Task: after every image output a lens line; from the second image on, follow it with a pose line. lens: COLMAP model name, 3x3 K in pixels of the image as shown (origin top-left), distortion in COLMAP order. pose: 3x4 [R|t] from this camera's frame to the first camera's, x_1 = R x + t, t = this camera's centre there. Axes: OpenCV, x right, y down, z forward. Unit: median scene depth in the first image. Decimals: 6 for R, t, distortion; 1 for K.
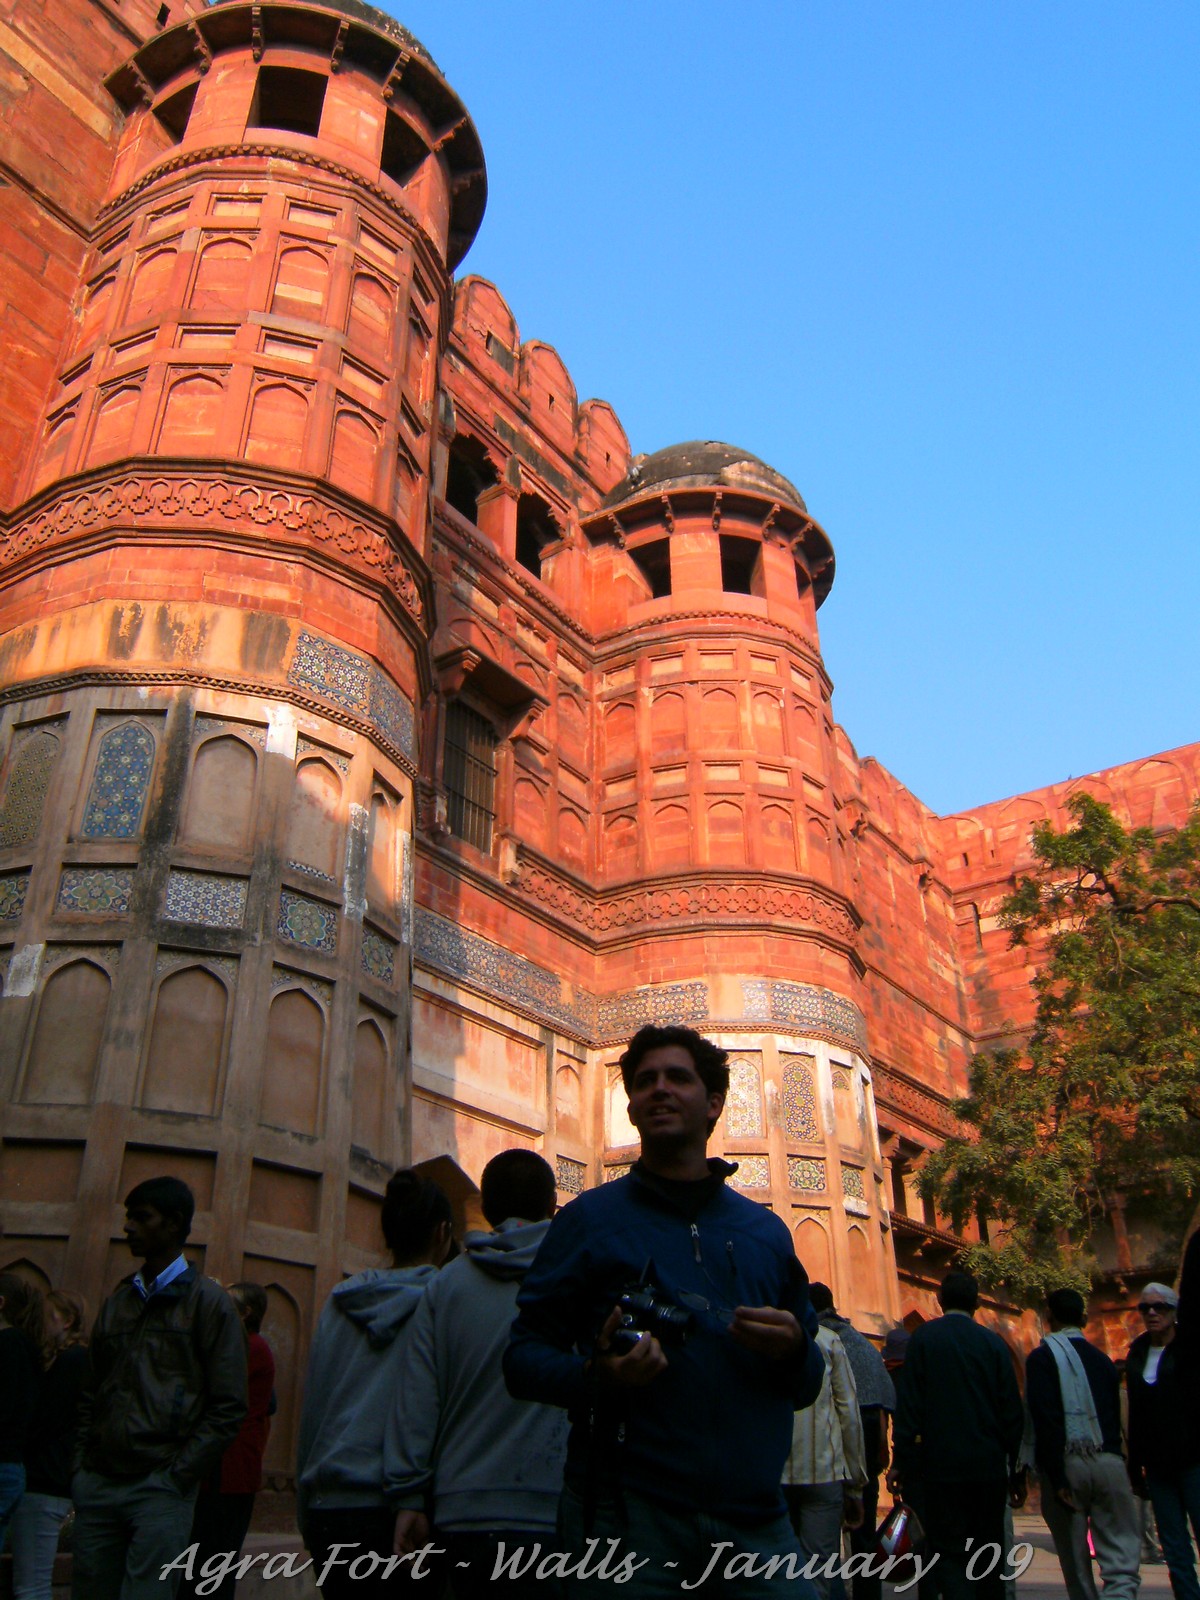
lens RADIAL K [[1368.5, 0, 599.8], [0, 1368.5, 794.1], [0, 0, 1]] dist [-0.079065, 0.003119]
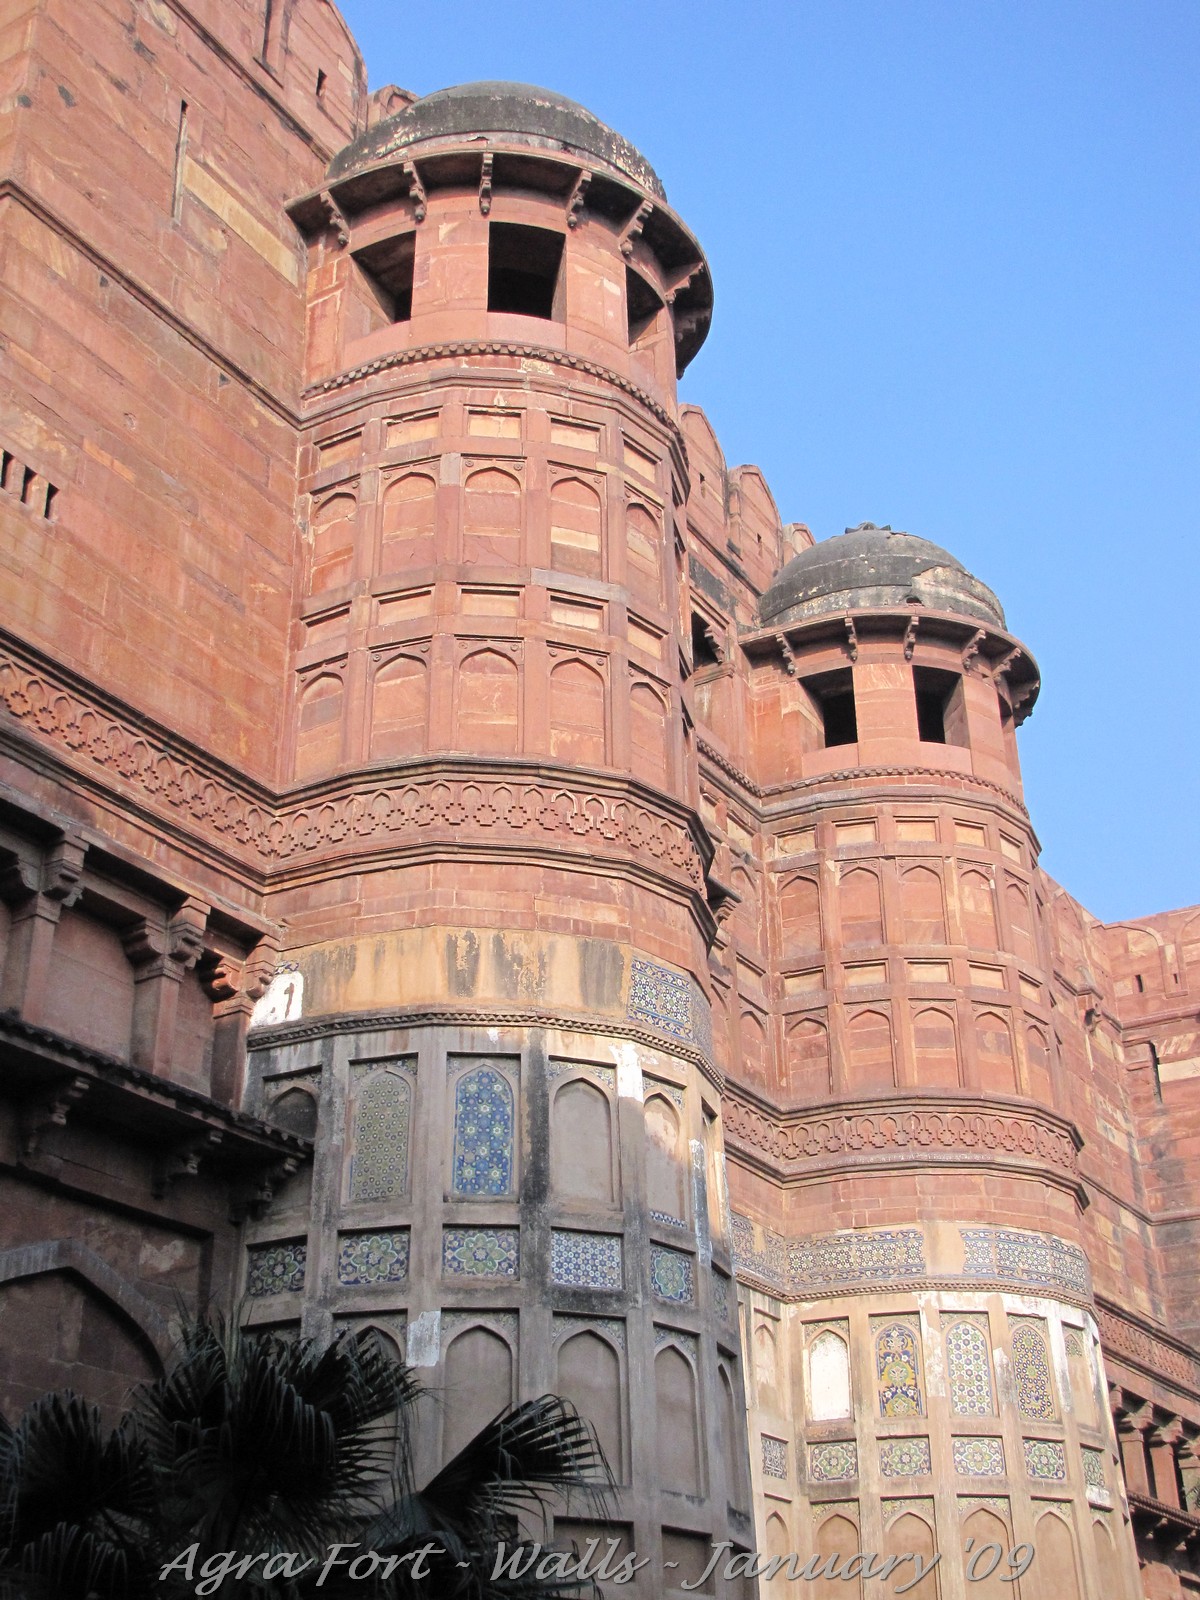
lens RADIAL K [[2039.6, 0, 589.2], [0, 2039.6, 808.5], [0, 0, 1]] dist [0.020221, 0.000000]
pose [[0.998806, 0.018383, 0.045265, -0.207043], [-0.019896, 0.999251, 0.033200, -0.178261], [-0.044621, -0.034061, 0.998423, -0.296778]]
